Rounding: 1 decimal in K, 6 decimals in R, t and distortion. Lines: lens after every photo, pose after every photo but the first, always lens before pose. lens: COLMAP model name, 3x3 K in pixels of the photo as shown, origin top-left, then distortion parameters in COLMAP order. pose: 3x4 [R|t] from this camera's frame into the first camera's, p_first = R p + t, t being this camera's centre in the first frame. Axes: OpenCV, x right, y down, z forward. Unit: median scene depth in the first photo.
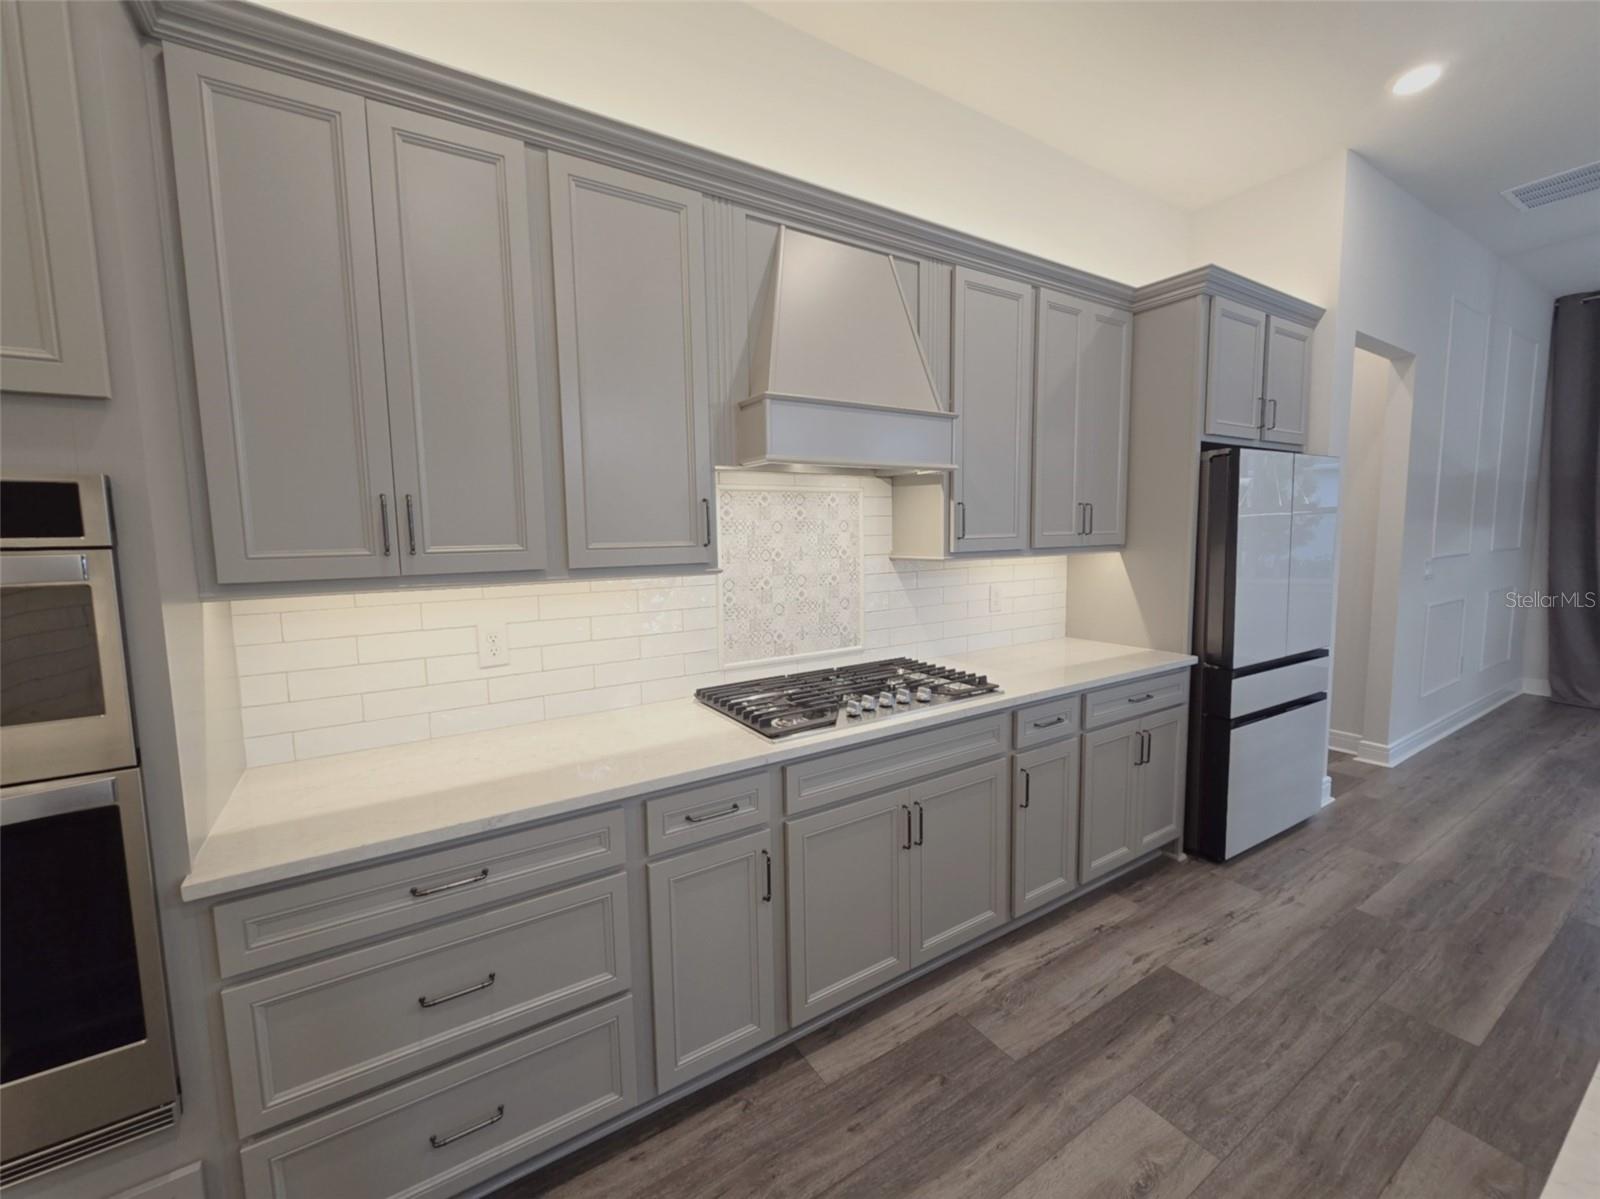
lens RADIAL K [[655.4, 0, 800.0], [0, 655.4, 595.8], [0, 0, 1]] dist [-0.003794, 0.001070]
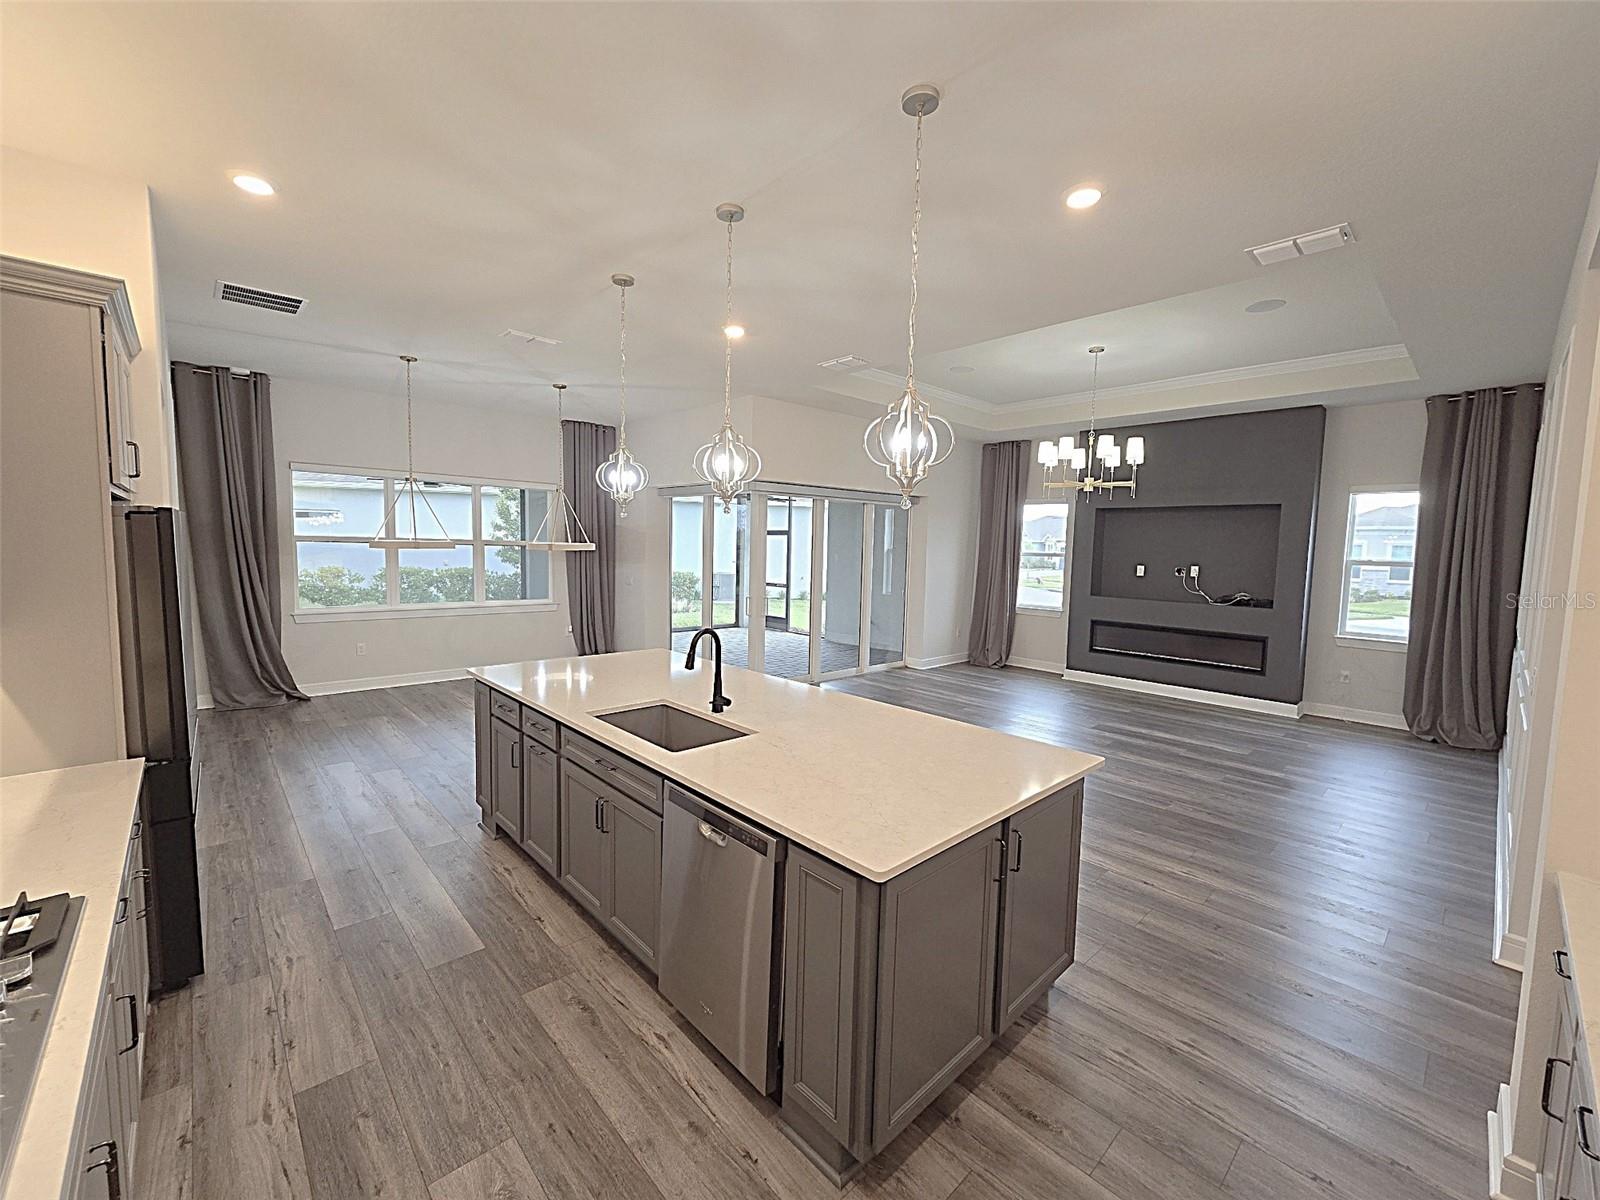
lens RADIAL K [[655.4, 0, 795.9], [0, 655.4, 594.7], [0, 0, 1]] dist [-0.003794, 0.001070]
pose [[-0.180866, -0.064503, 0.981390, -0.423935], [0.077839, 0.993778, 0.079663, -0.143989], [-0.980423, 0.090799, -0.174719, 0.433426]]
